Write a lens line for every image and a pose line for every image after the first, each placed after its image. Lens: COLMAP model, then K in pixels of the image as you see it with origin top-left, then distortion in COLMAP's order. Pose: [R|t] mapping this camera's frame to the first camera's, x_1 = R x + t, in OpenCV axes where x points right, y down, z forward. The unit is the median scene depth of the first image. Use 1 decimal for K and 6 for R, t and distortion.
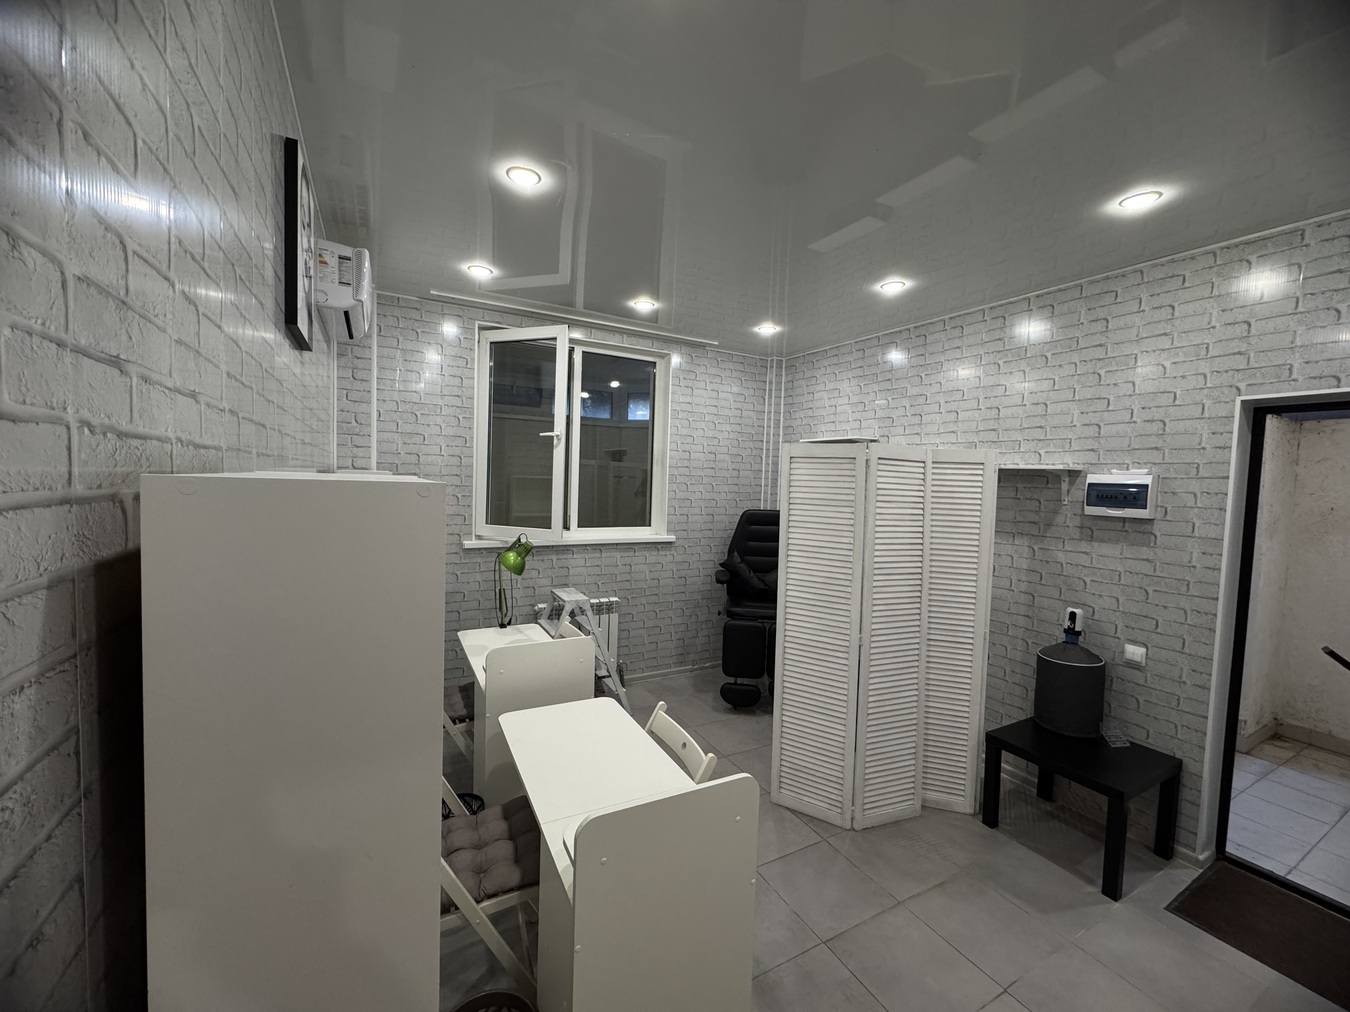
lens RADIAL K [[534.7, 0, 674.2], [0, 534.7, 505.0], [0, 0, 1]] dist [-0.003835, 0.000478]
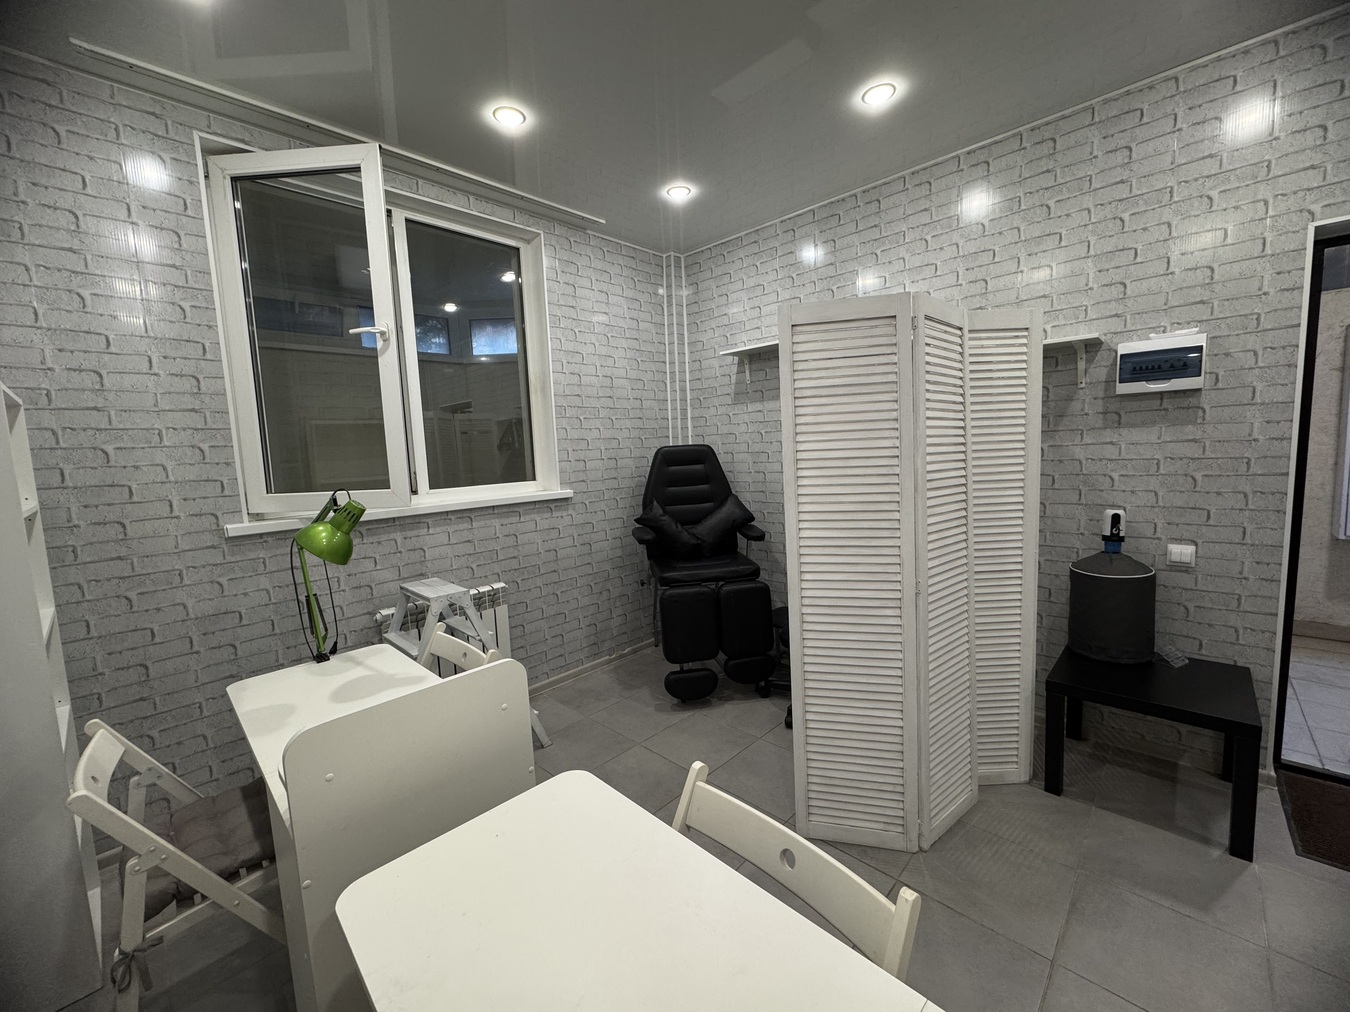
lens RADIAL K [[534.7, 0, 674.8], [0, 534.7, 505.4], [0, 0, 1]] dist [-0.003835, 0.000478]
pose [[0.952613, -0.106504, 0.284931, -0.104389], [0.090964, 0.993580, 0.067268, 0.058881], [-0.290265, -0.038162, 0.956185, 0.345596]]
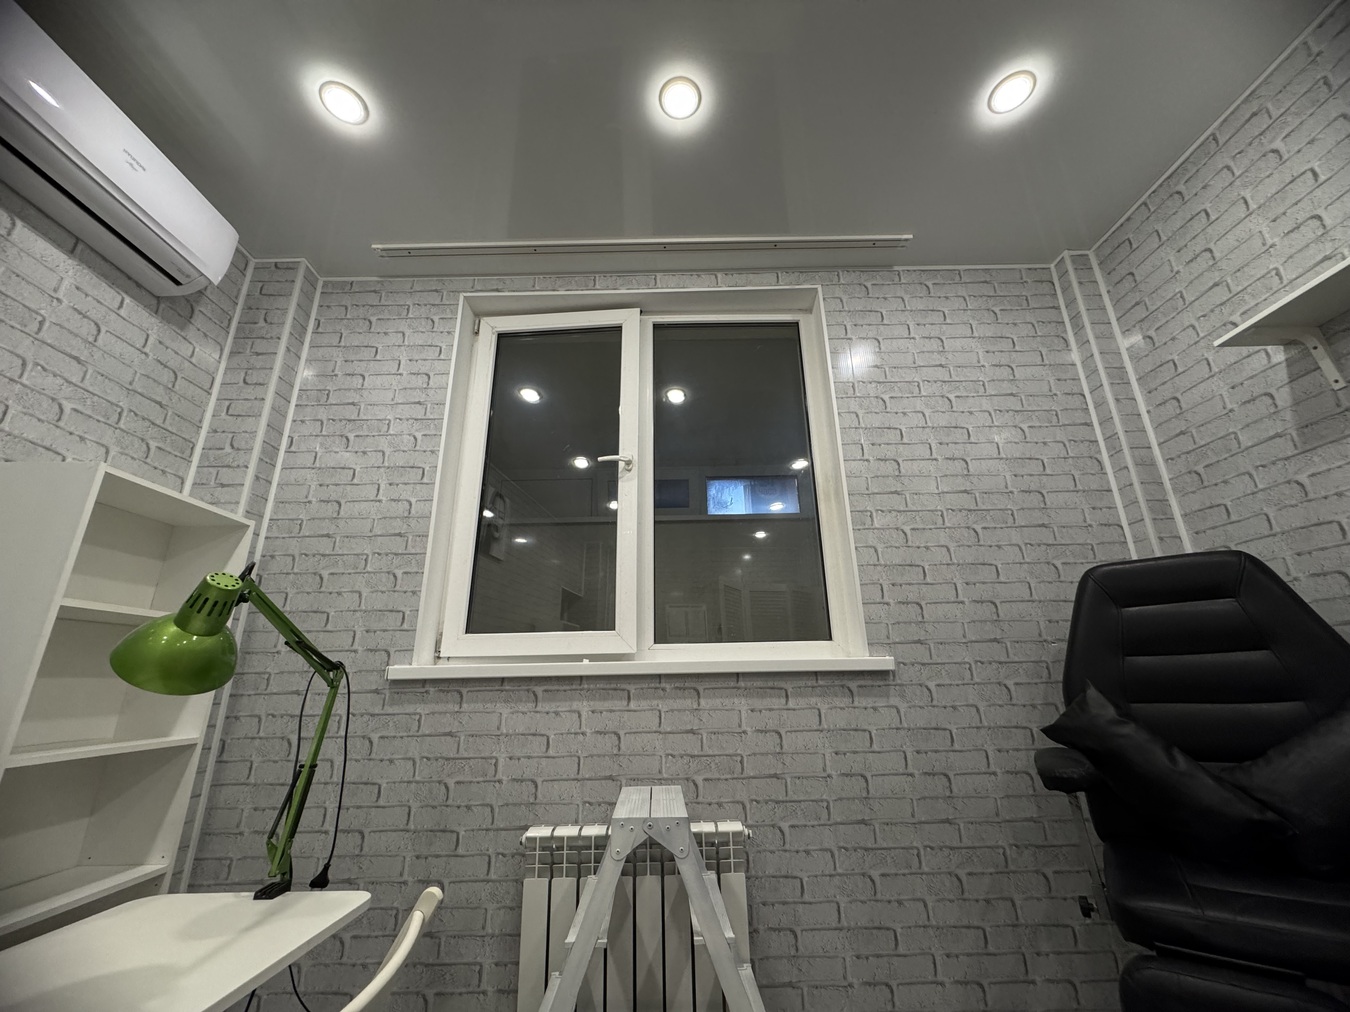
lens RADIAL K [[534.7, 0, 673.8], [0, 534.7, 505.0], [0, 0, 1]] dist [-0.003835, 0.000478]
pose [[0.872583, -0.198707, -0.446222, 0.081463], [0.022279, 0.928757, -0.370018, 0.133369], [0.487957, 0.312930, 0.814845, 0.776400]]
